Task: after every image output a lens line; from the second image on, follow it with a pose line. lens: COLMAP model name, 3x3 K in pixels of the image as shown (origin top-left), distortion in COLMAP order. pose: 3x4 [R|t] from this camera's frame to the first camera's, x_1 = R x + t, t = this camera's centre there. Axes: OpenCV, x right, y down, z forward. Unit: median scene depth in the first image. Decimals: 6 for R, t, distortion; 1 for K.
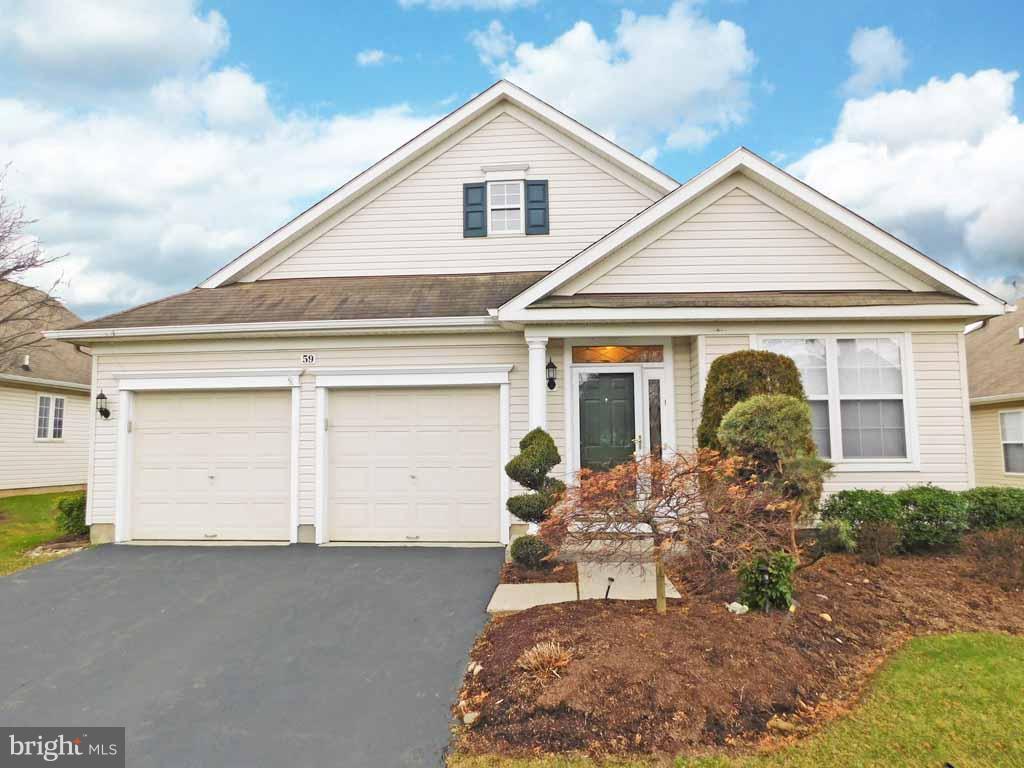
lens RADIAL K [[684.2, 0, 509.9], [0, 684.2, 383.0], [0, 0, 1]] dist [-0.062844, 0.054034]
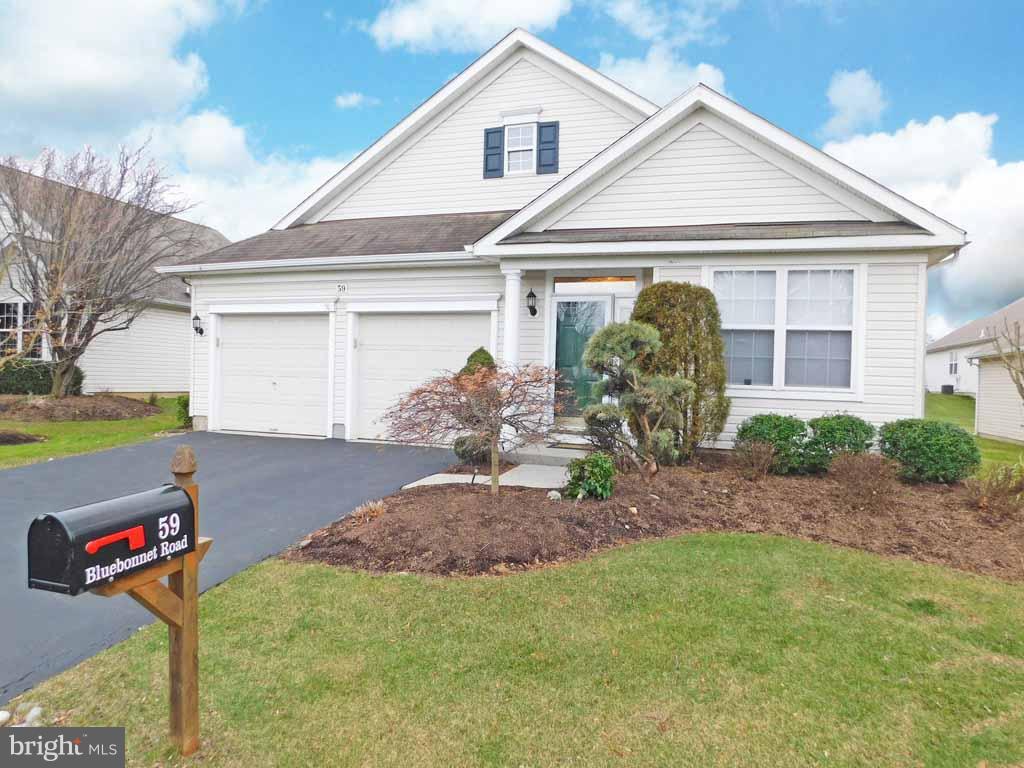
lens RADIAL K [[684.2, 0, 509.9], [0, 684.2, 383.0], [0, 0, 1]] dist [-0.062844, 0.054034]
pose [[0.965965, 0.038040, -0.255862, 0.315338], [-0.011727, 0.994551, 0.103591, 0.002903], [0.258409, -0.097065, 0.961147, -0.102545]]
